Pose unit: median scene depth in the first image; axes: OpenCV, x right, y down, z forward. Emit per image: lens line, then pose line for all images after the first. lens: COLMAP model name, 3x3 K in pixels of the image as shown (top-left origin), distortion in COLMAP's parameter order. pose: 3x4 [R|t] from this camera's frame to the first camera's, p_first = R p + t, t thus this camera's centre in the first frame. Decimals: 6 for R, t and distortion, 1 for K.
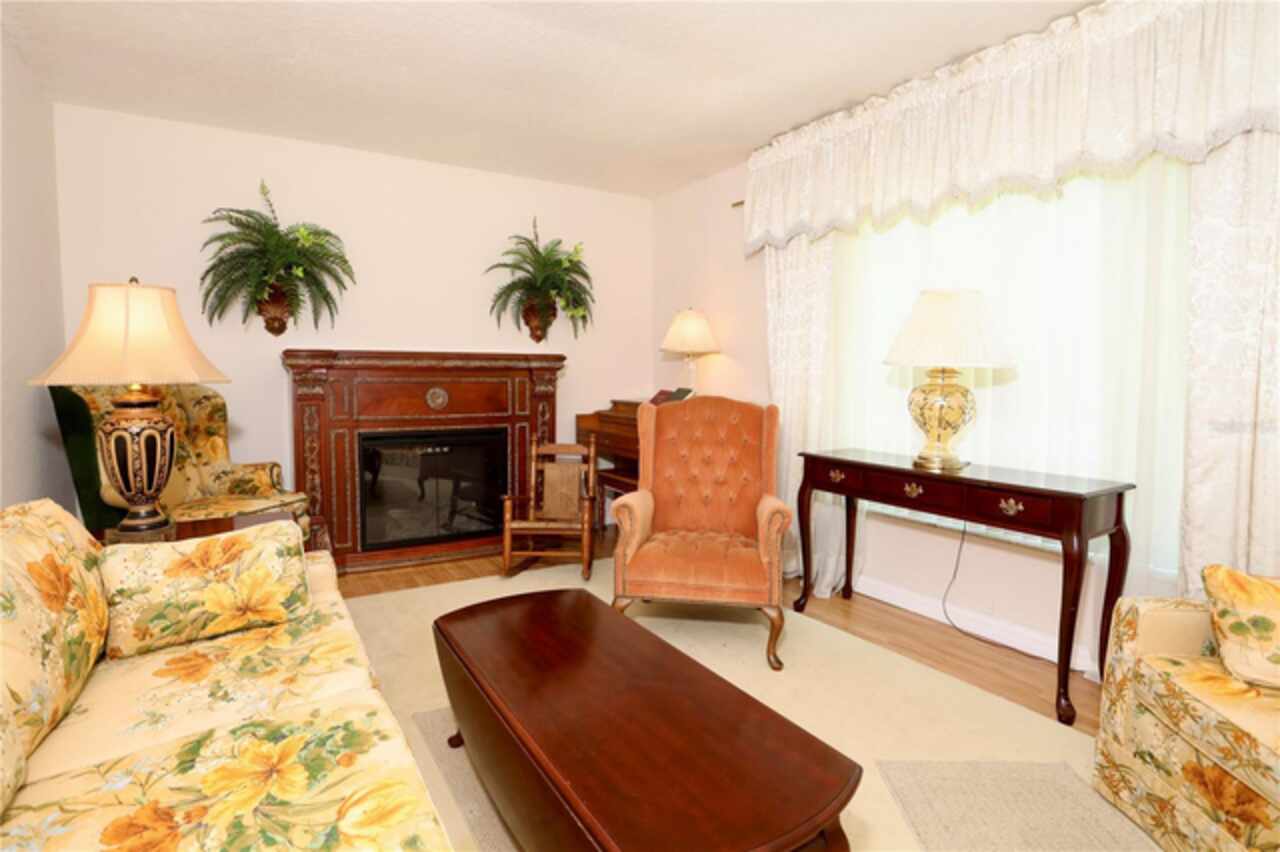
lens RADIAL K [[637.6, 0, 638.5], [0, 637.6, 411.3], [0, 0, 1]] dist [-0.075083, 0.034224]
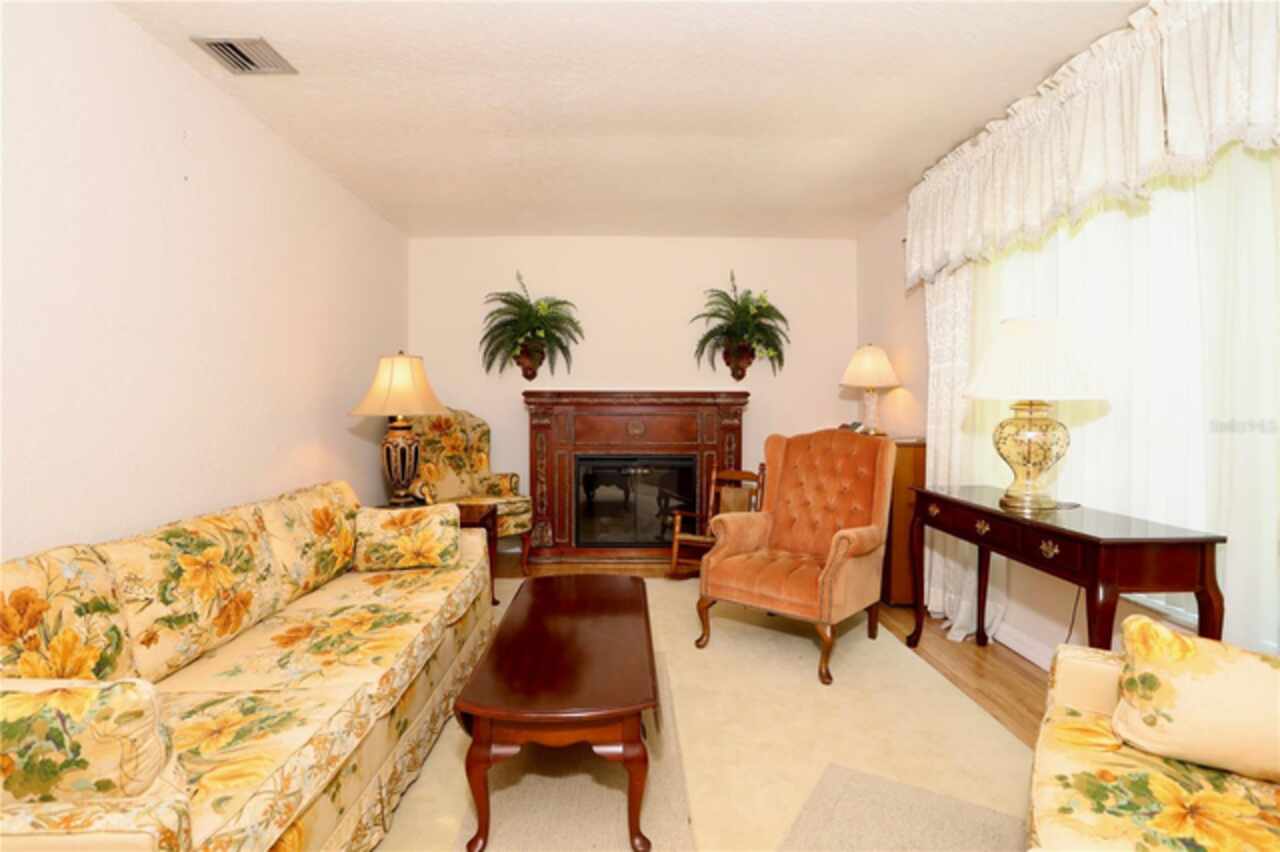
lens RADIAL K [[637.6, 0, 638.5], [0, 637.6, 411.3], [0, 0, 1]] dist [-0.075083, 0.034224]
pose [[0.863320, -0.001955, -0.504654, 0.358104], [-0.025486, 0.998548, -0.047467, 0.005013], [0.504014, 0.053841, 0.862016, -0.077423]]
